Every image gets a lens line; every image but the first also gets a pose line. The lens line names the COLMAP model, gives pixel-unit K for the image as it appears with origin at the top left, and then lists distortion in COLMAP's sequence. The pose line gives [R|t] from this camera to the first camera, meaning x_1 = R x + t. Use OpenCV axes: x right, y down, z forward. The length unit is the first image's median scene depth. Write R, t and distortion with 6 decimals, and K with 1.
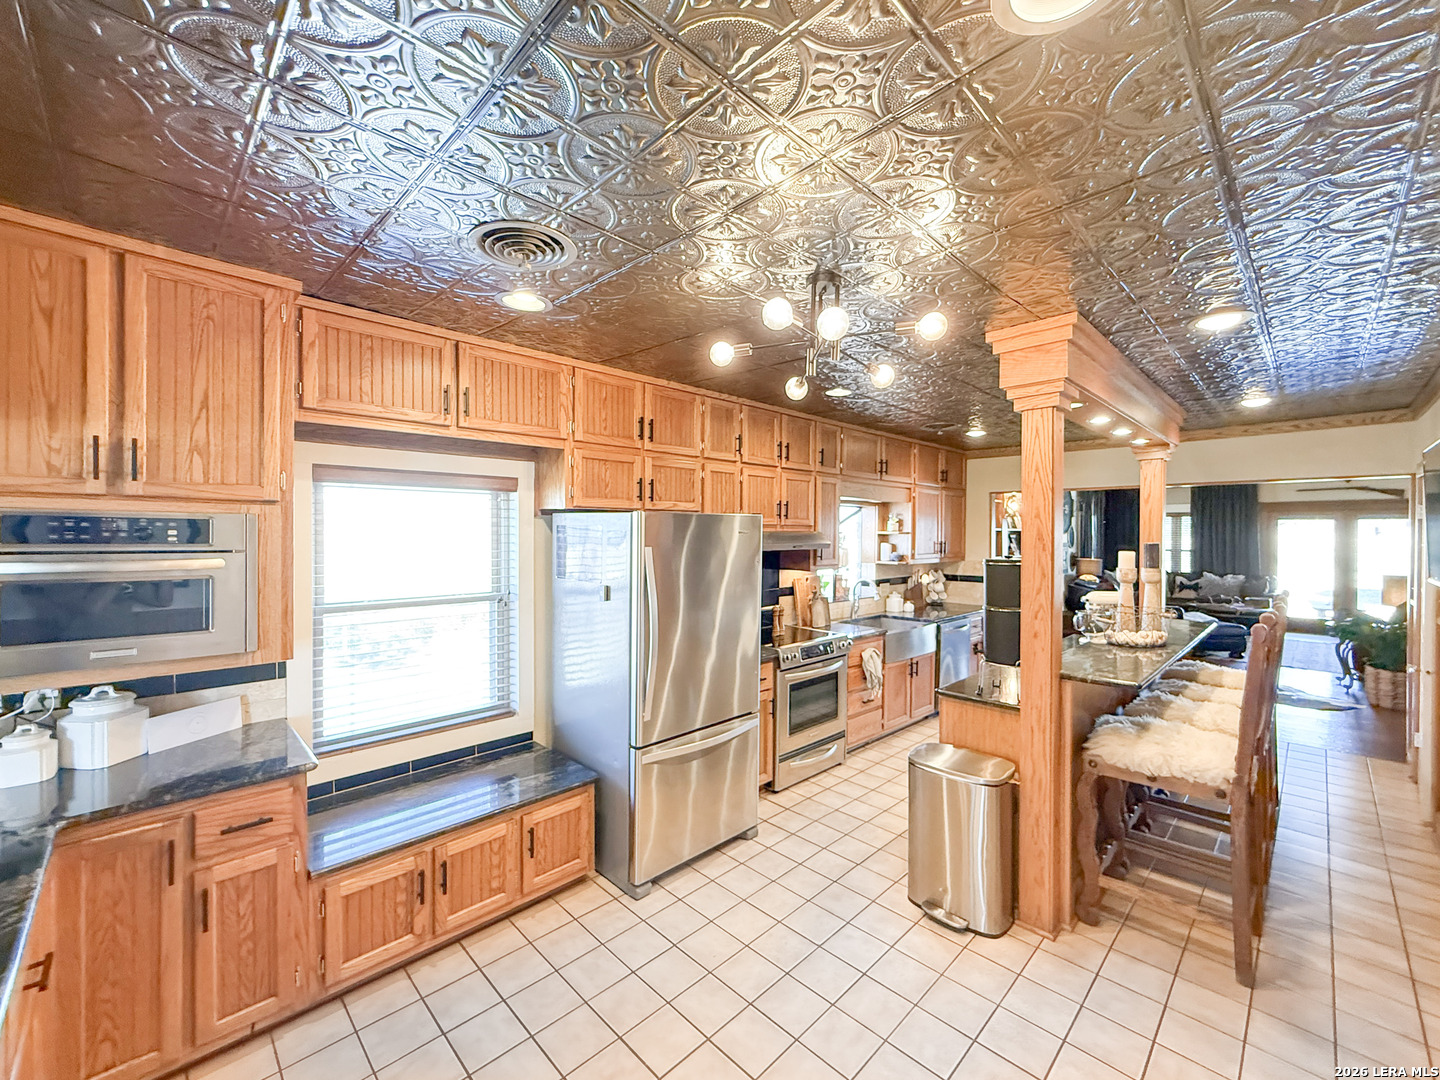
lens RADIAL K [[590.3, 0, 720.0], [0, 590.3, 540.0], [0, 0, 1]] dist [-0.000771, -0.000069]
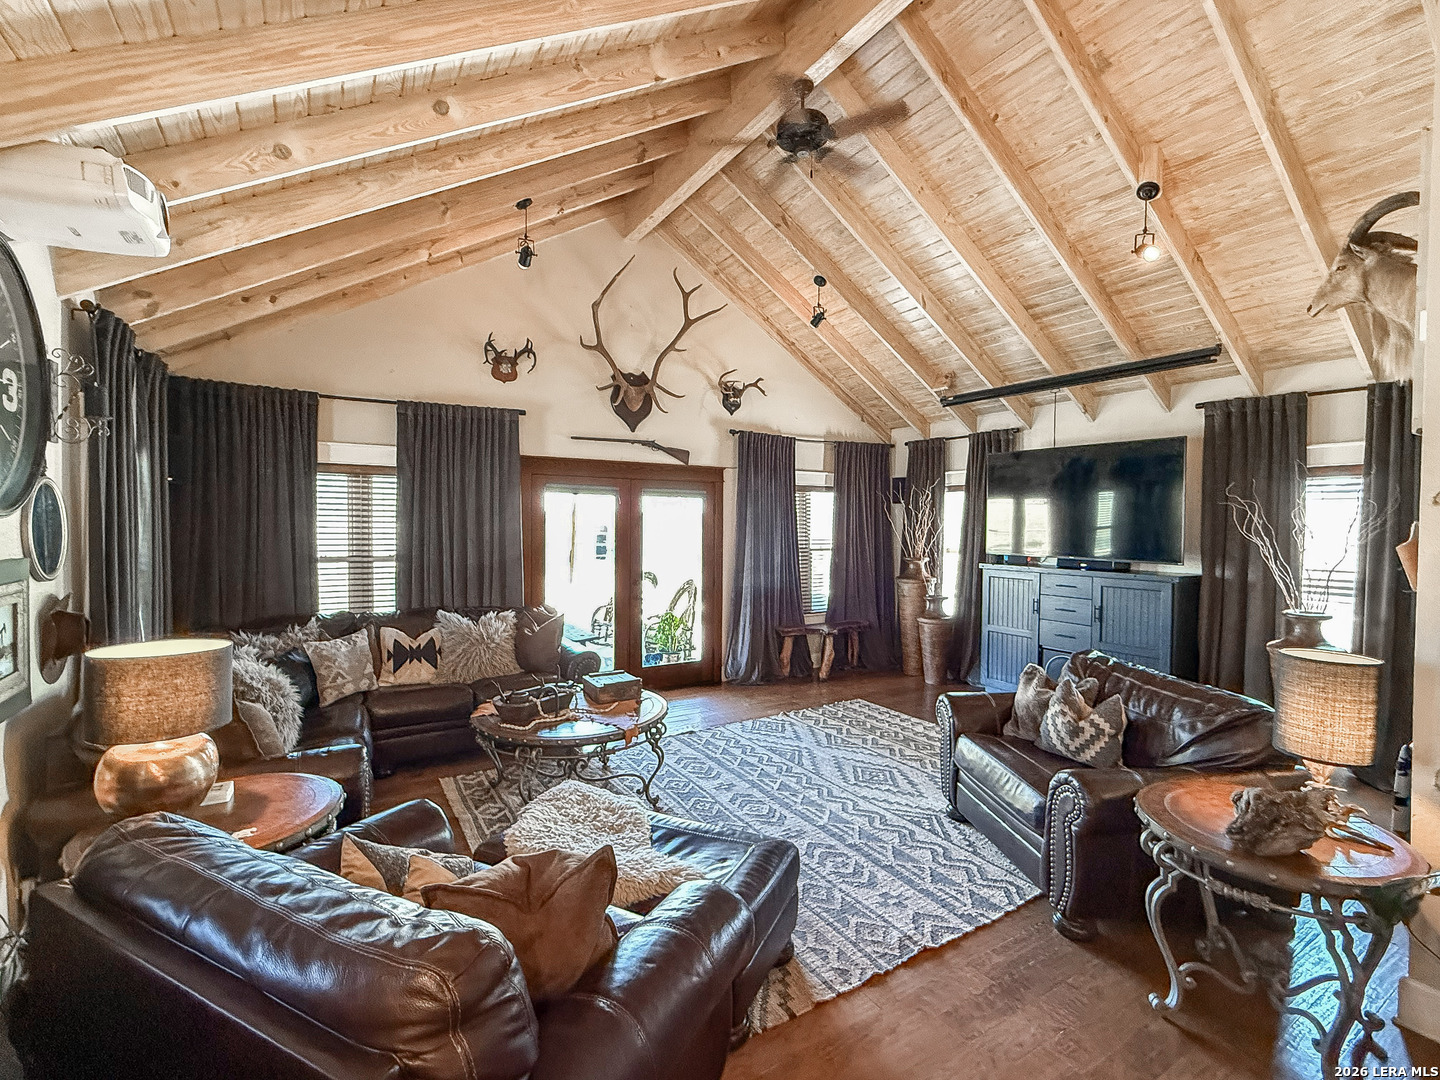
lens RADIAL K [[660.7, 0, 720.0], [0, 660.7, 540.0], [0, 0, 1]] dist [-0.000597, -0.000134]
pose [[0.235181, -0.025336, 0.971621, 0.423791], [0.003627, 0.999676, 0.025190, -0.006488], [-0.971945, -0.002400, 0.235197, 0.711153]]
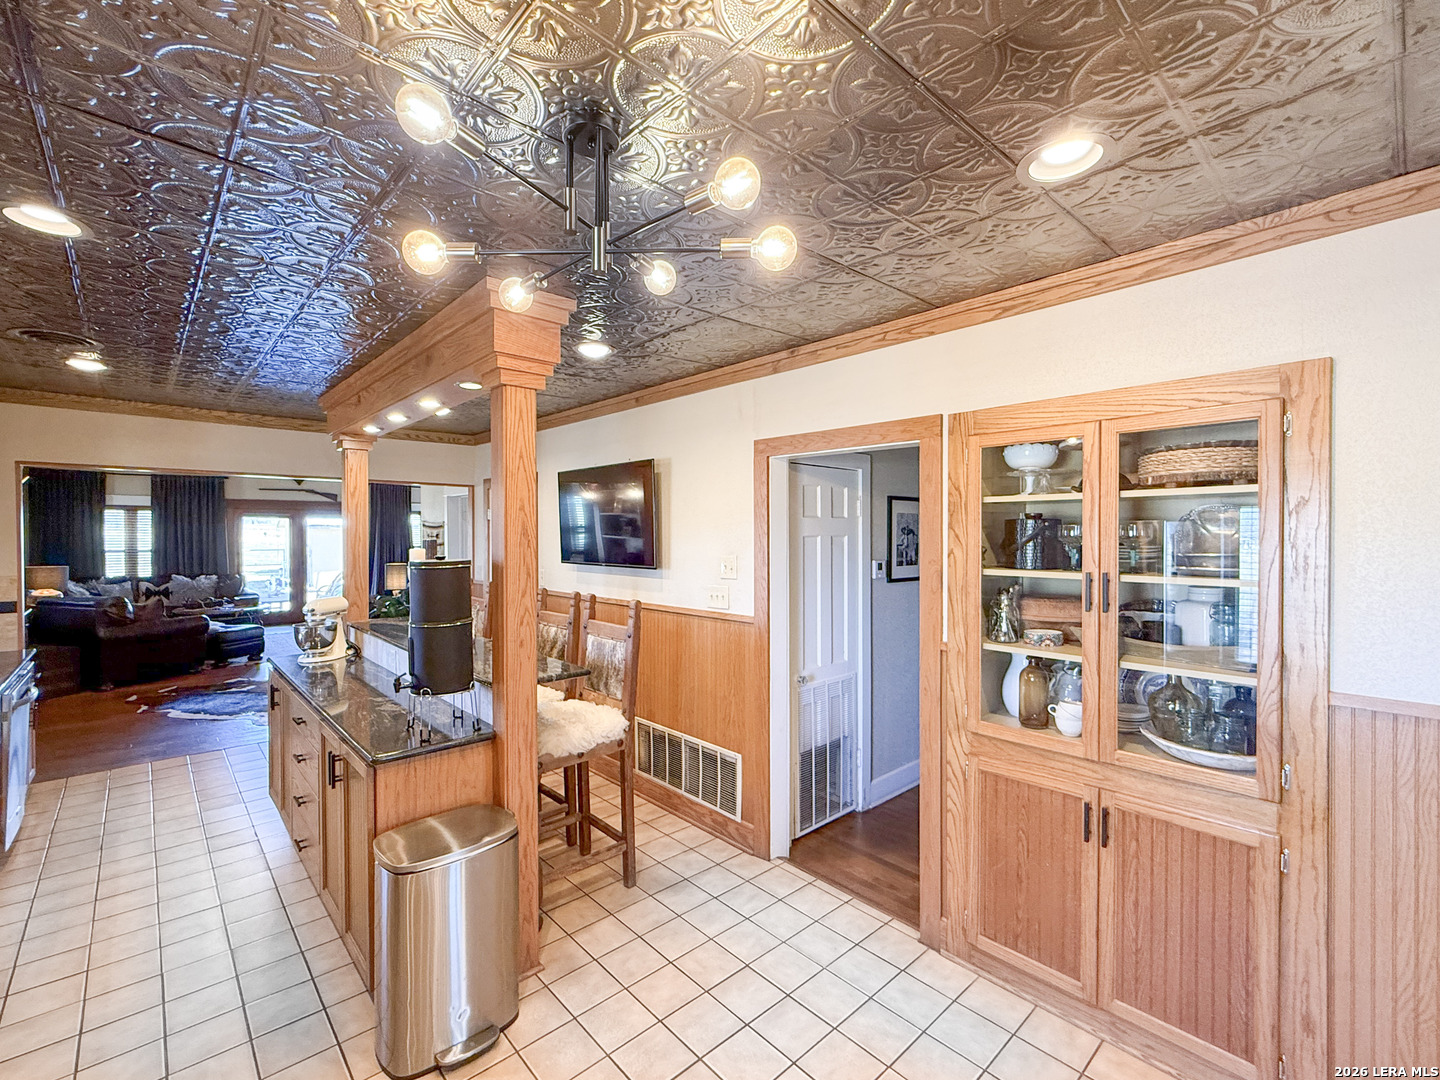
lens RADIAL K [[640.0, 0, 720.0], [0, 640.0, 540.0], [0, 0, 1]] dist [0.000470, 0.000019]
pose [[0.044539, -0.013221, 0.998920, -0.092828], [0.010286, 0.999865, 0.012775, -0.000685], [-0.998955, 0.009705, 0.044669, 0.149315]]
